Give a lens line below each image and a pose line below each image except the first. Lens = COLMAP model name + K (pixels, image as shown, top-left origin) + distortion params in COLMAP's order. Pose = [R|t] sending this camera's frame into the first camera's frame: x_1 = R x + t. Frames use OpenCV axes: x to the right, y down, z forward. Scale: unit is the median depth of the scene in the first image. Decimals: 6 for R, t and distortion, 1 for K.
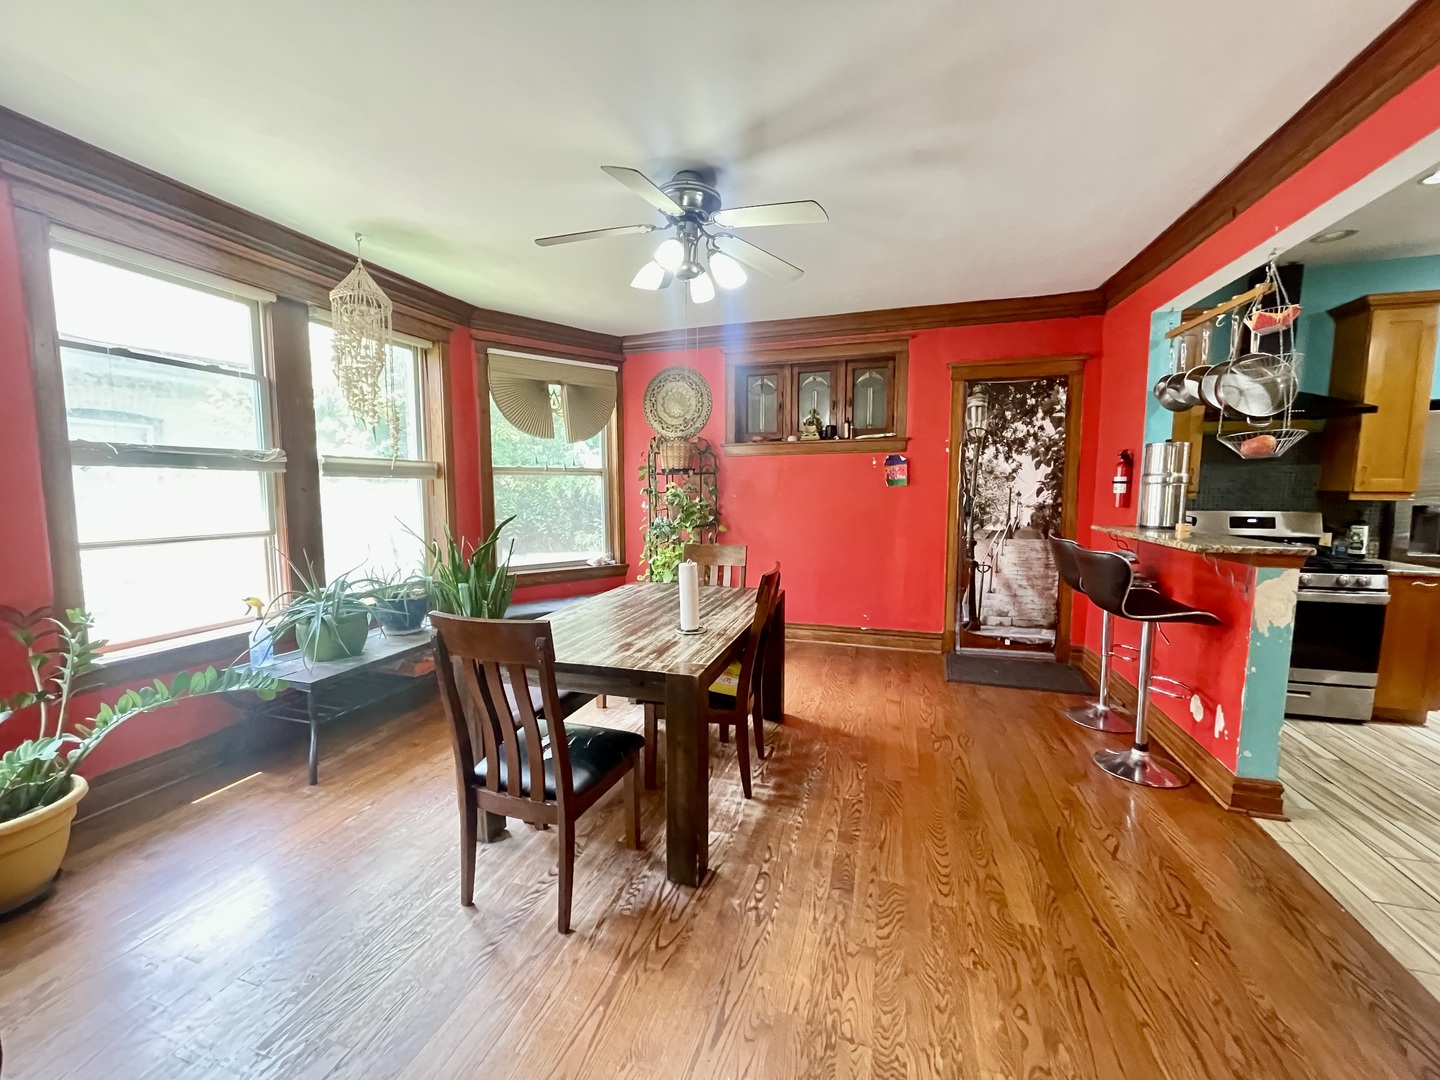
lens RADIAL K [[582.6, 0, 720.0], [0, 582.6, 540.0], [0, 0, 1]] dist [-0.001758, 0.000659]
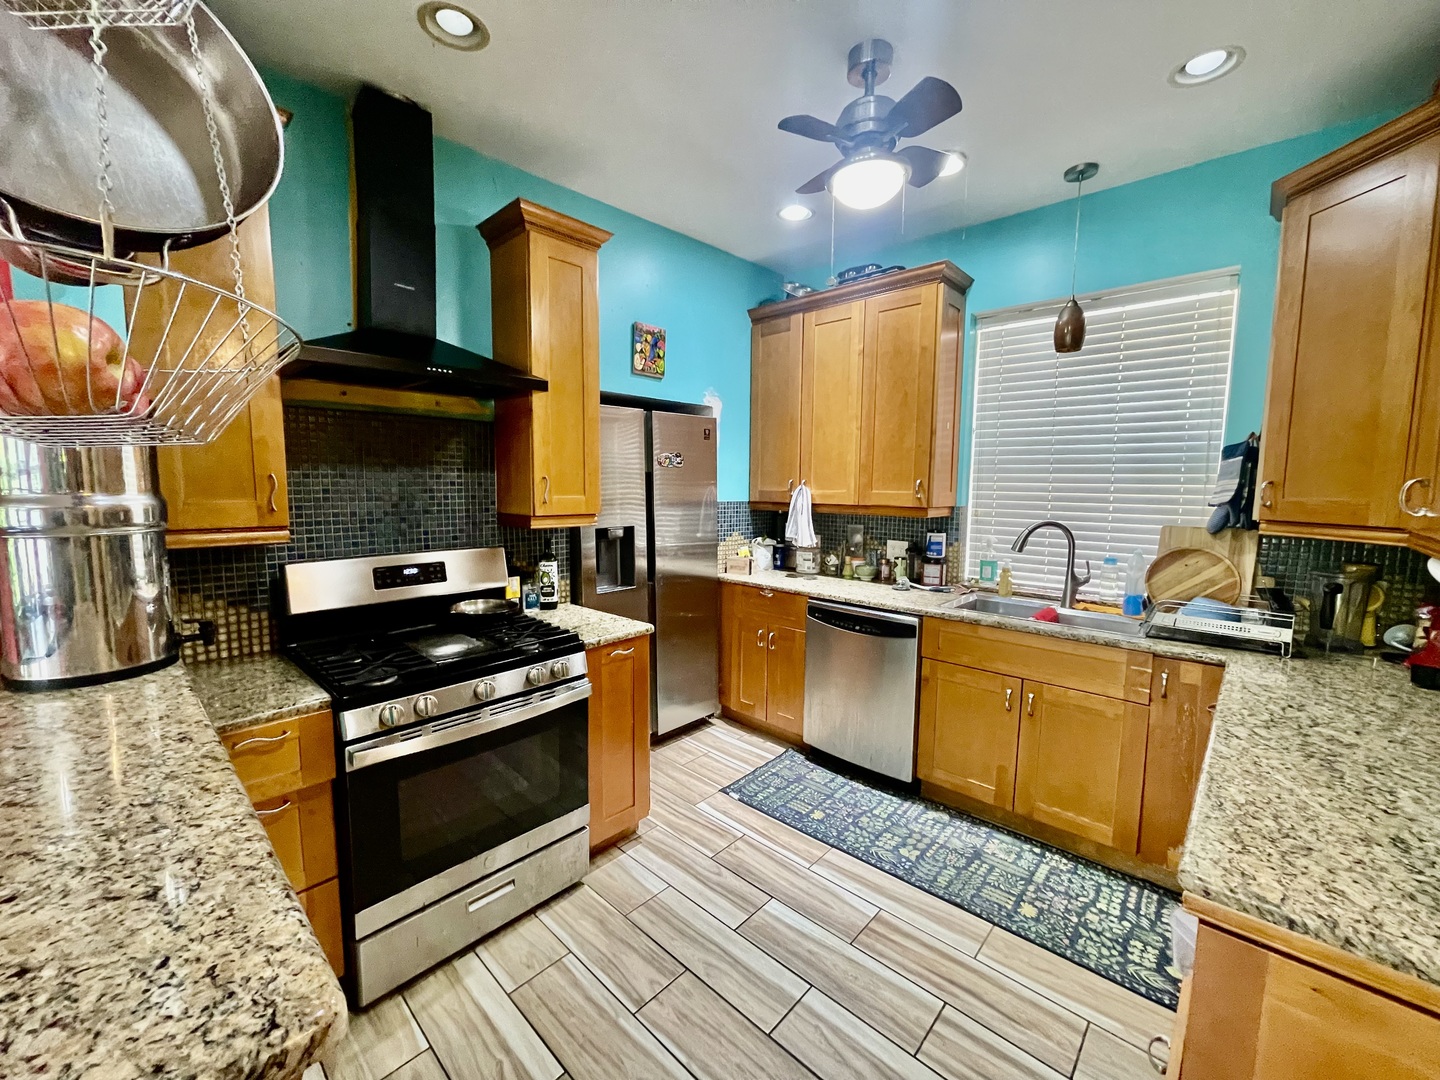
lens RADIAL K [[577.4, 0, 721.7], [0, 577.4, 541.6], [0, 0, 1]] dist [-0.002209, 0.000654]
pose [[0.438640, -0.087483, 0.894394, 0.486967], [0.080402, 0.995079, 0.057899, -0.060506], [-0.895059, 0.046514, 0.443516, 0.429183]]
